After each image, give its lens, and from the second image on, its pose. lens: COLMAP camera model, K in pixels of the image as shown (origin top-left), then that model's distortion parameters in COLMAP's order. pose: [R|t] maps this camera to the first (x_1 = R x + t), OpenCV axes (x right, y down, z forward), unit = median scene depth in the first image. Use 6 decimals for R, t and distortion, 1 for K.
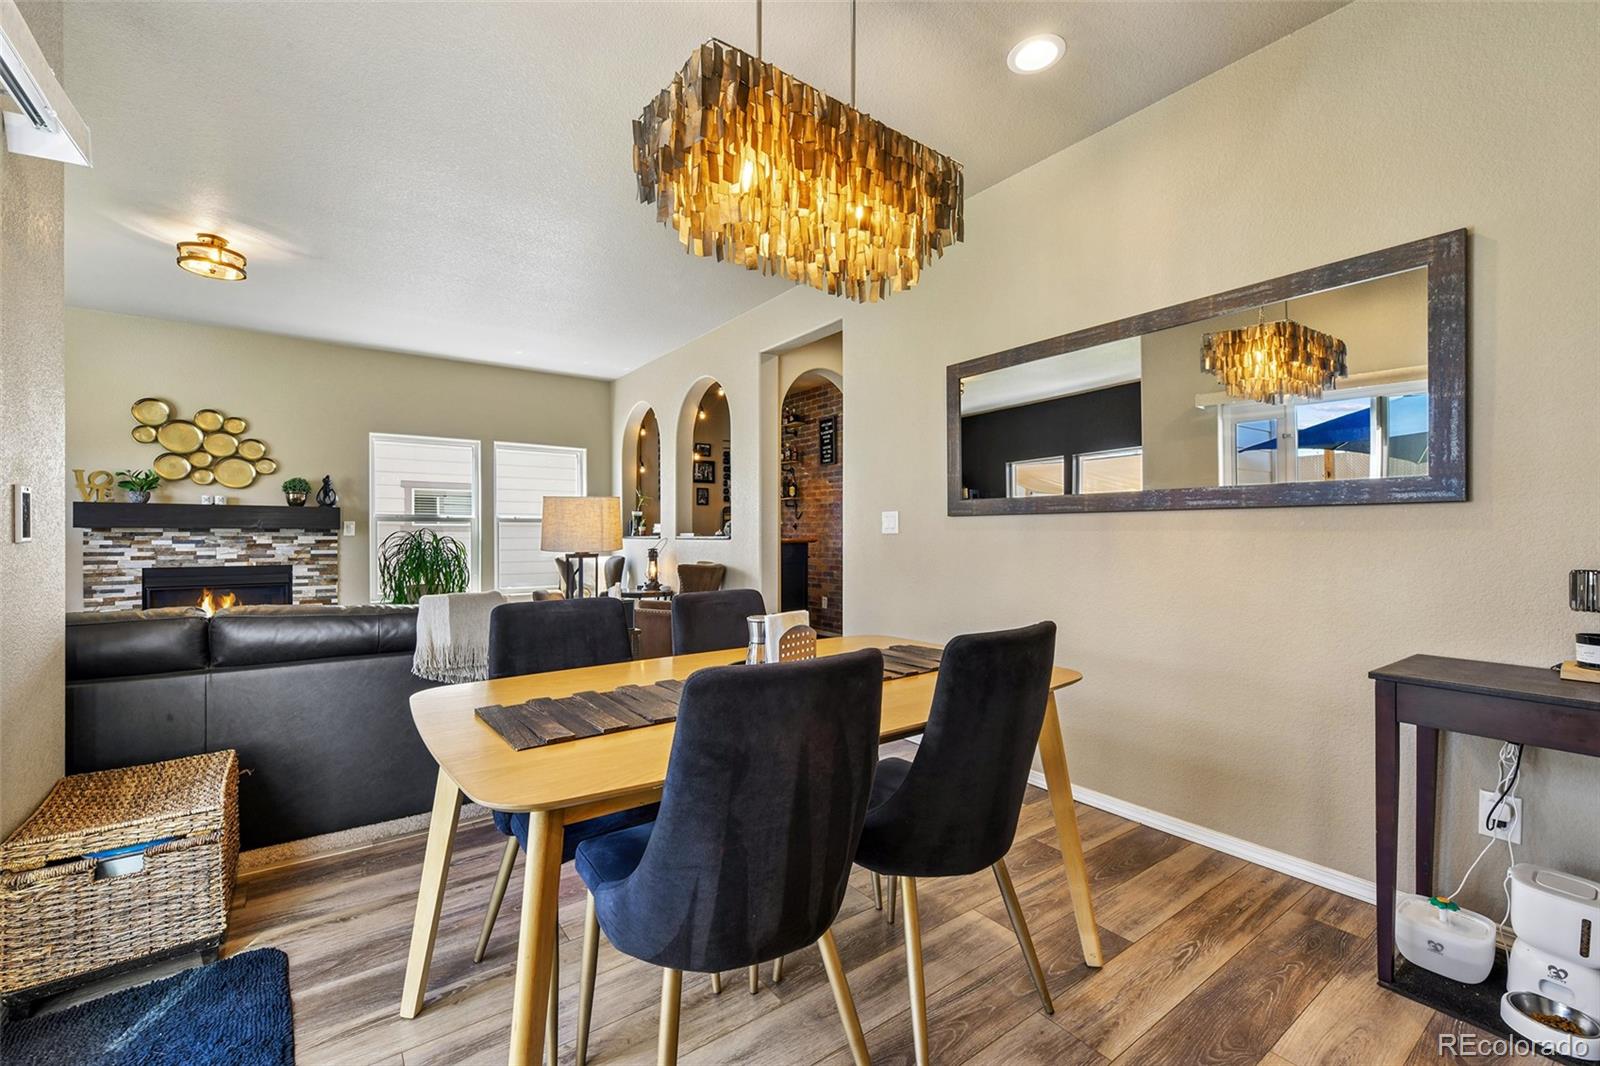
lens RADIAL K [[668.9, 0, 796.2], [0, 668.9, 531.1], [0, 0, 1]] dist [-0.000213, -0.000528]
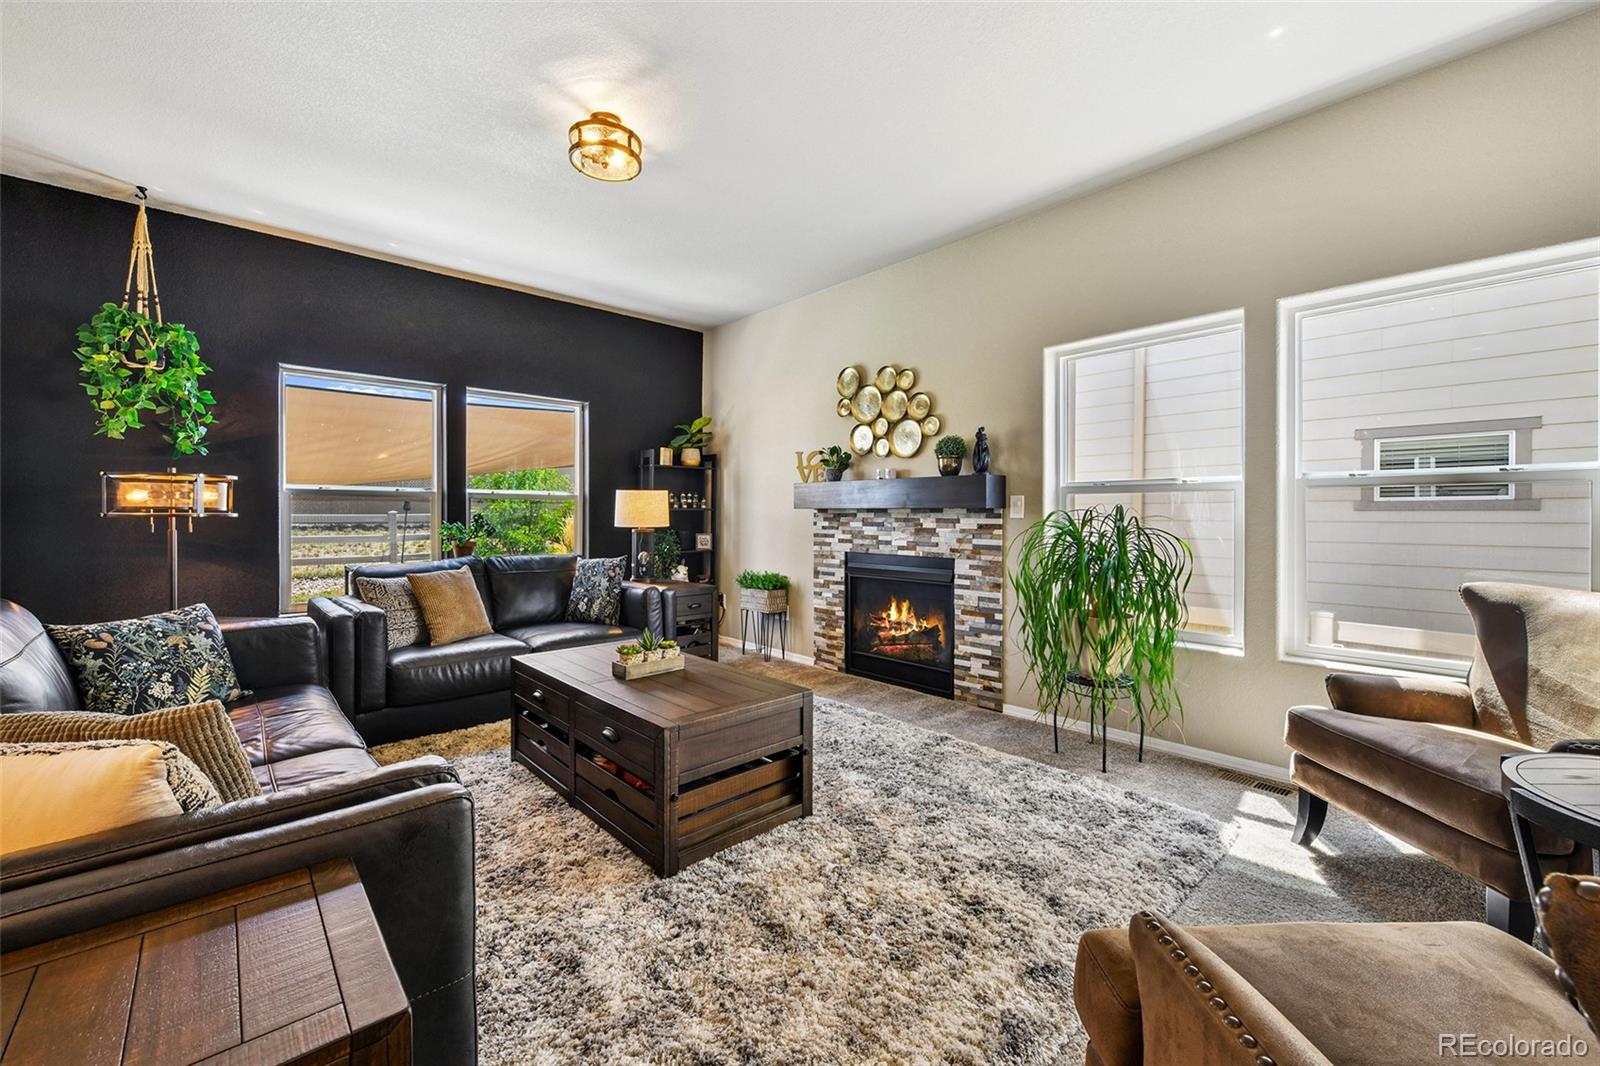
lens RADIAL K [[636.3, 0, 788.7], [0, 636.3, 530.6], [0, 0, 1]] dist [-0.009567, -0.000353]
pose [[0.106257, 0.026215, -0.993993, -0.095449], [0.004217, 0.999632, 0.026815, 0.001729], [0.994330, -0.007041, 0.106108, 0.765356]]
